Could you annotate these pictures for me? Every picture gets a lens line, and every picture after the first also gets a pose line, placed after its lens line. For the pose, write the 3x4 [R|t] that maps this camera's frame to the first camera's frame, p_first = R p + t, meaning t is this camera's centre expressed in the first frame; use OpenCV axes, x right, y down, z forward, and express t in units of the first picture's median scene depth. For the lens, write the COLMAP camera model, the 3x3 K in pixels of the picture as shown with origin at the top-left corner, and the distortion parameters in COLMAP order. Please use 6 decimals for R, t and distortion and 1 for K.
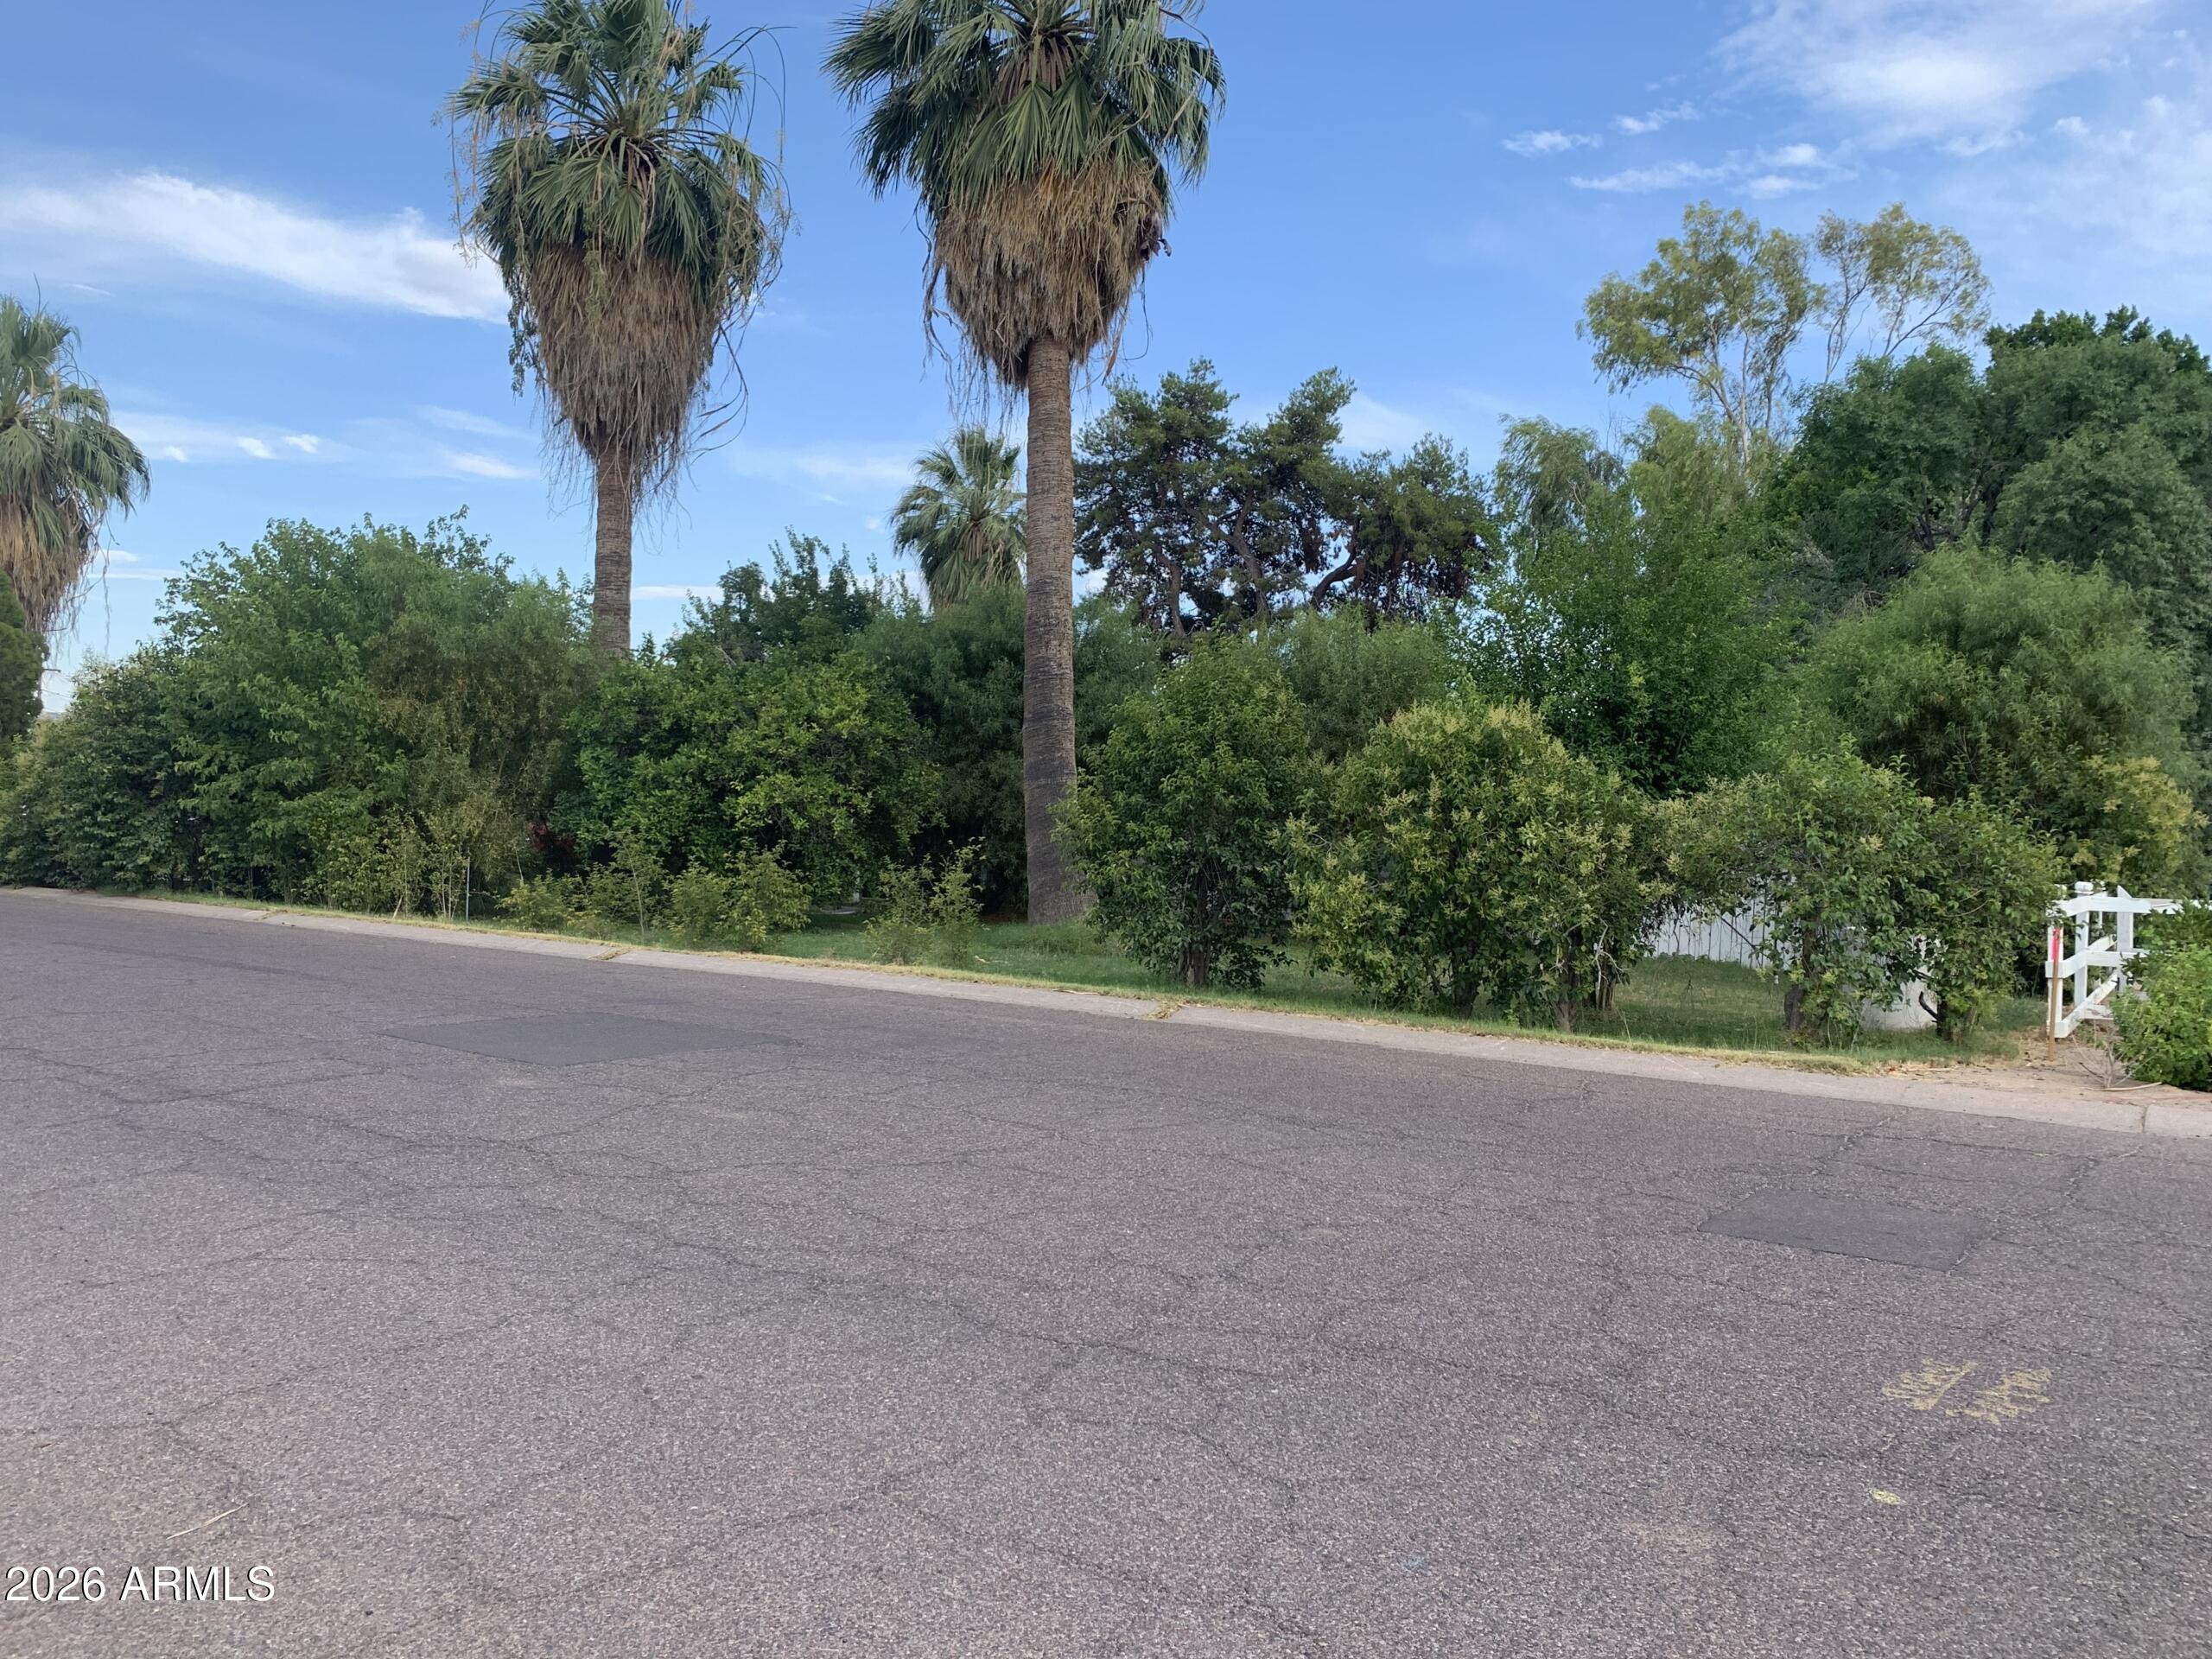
lens RADIAL K [[1667.6, 0, 1142.7], [0, 1667.6, 832.5], [0, 0, 1]] dist [0.007737, -0.003538]
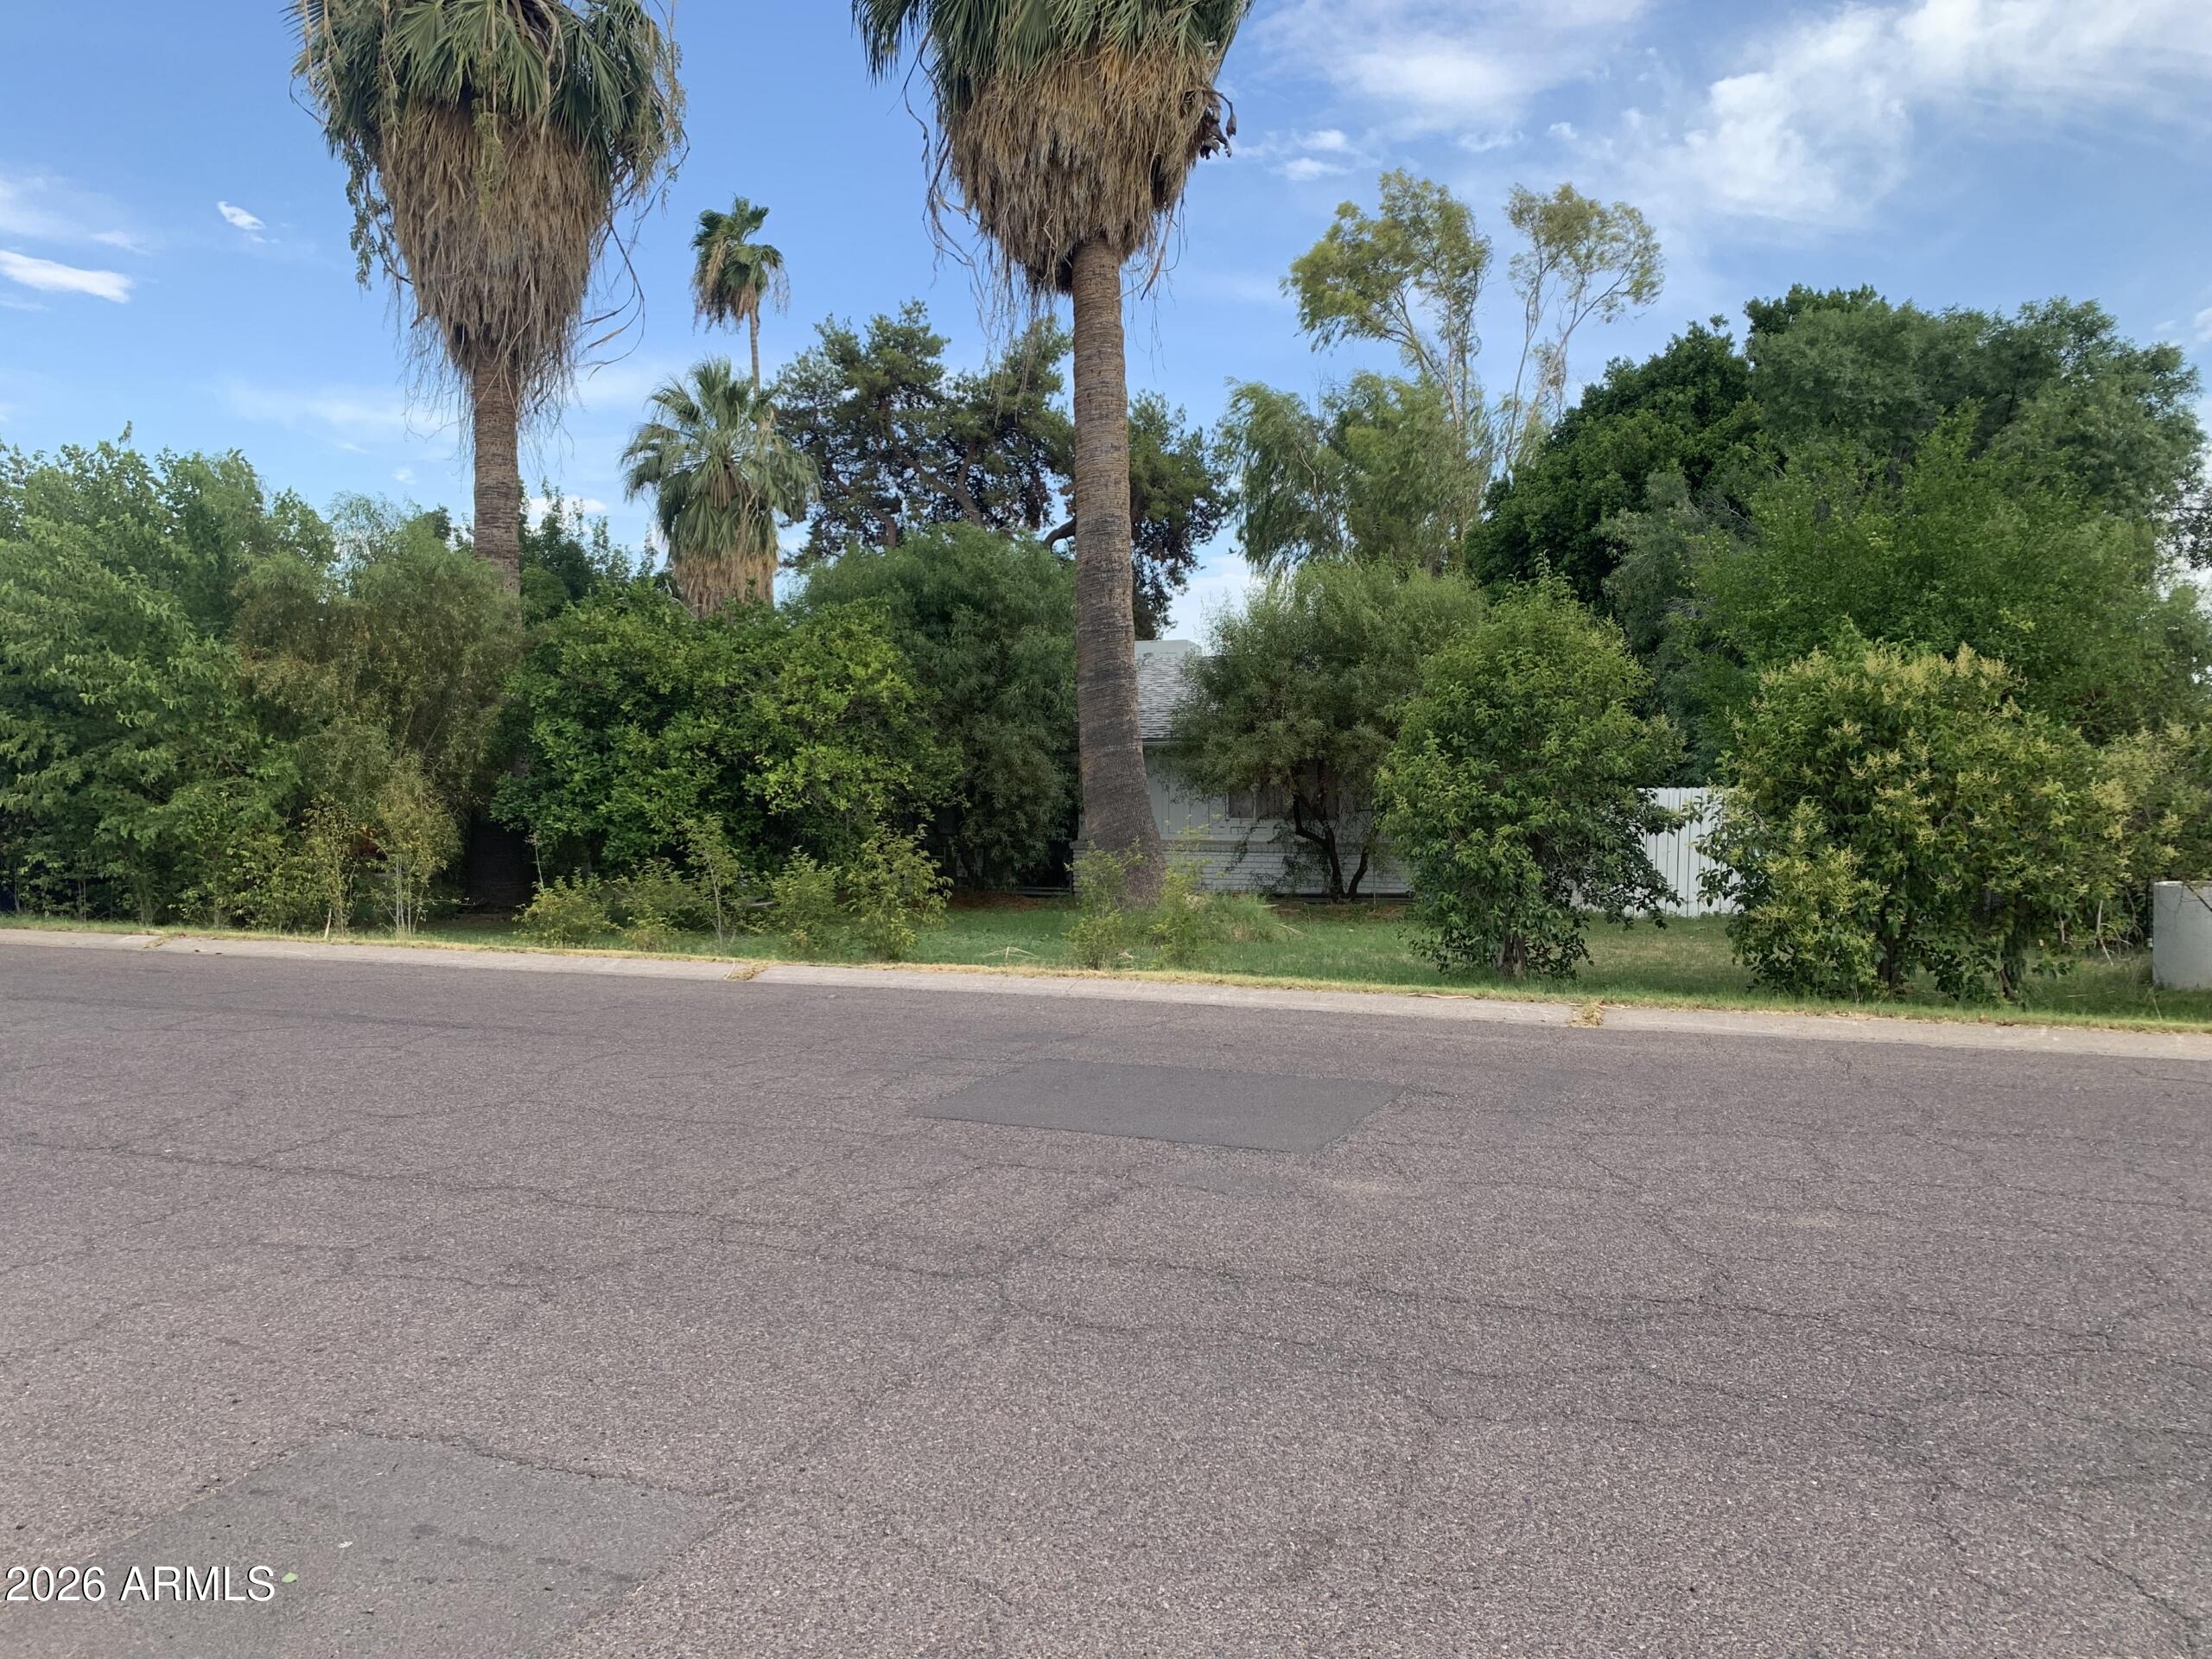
lens RADIAL K [[1682.9, 0, 1106.0], [0, 1682.9, 829.5], [0, 0, 1]] dist [-0.000550, -0.003524]
pose [[0.972269, -0.029903, 0.231945, -0.234818], [0.025613, 0.999441, 0.021488, -0.006301], [-0.232458, -0.014951, 0.972492, 0.119738]]
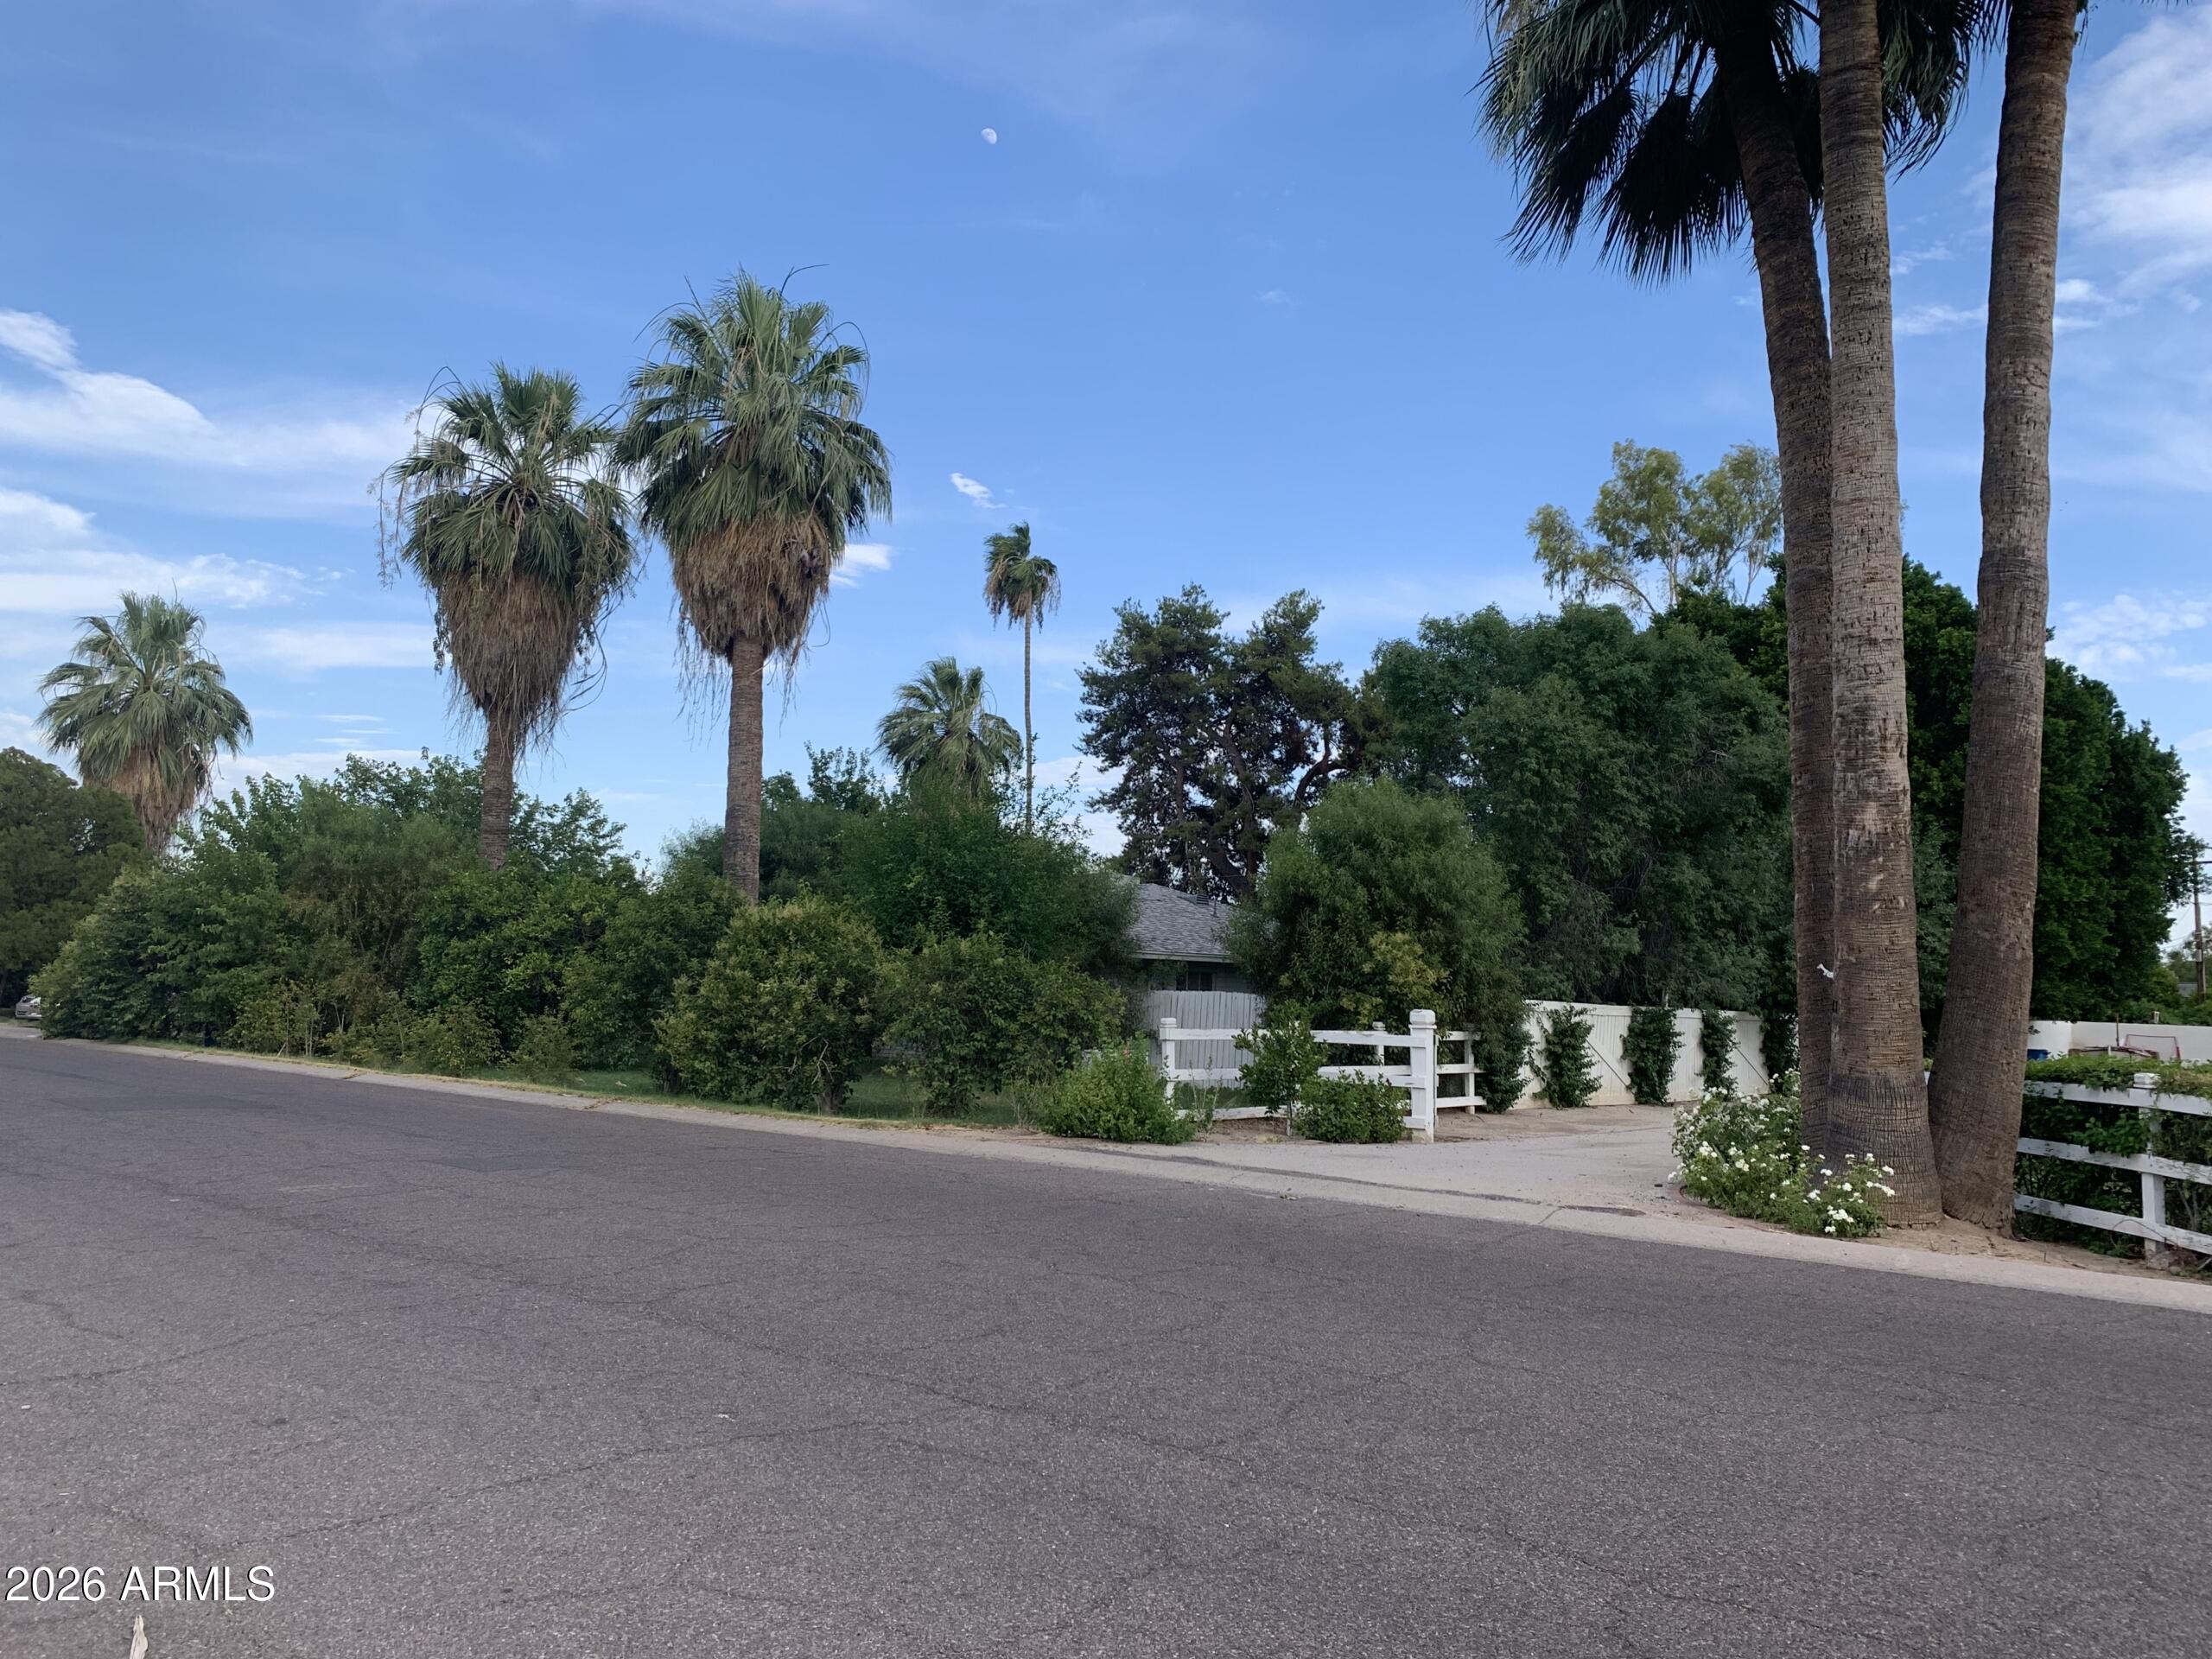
lens RADIAL K [[1673.7, 0, 1186.6], [0, 1673.7, 799.9], [0, 0, 1]] dist [-0.000235, 0.000065]
pose [[0.993521, -0.017004, -0.112372, 0.408641], [0.002783, 0.992087, -0.125521, 0.013255], [0.113617, 0.124395, 0.985706, -0.277506]]
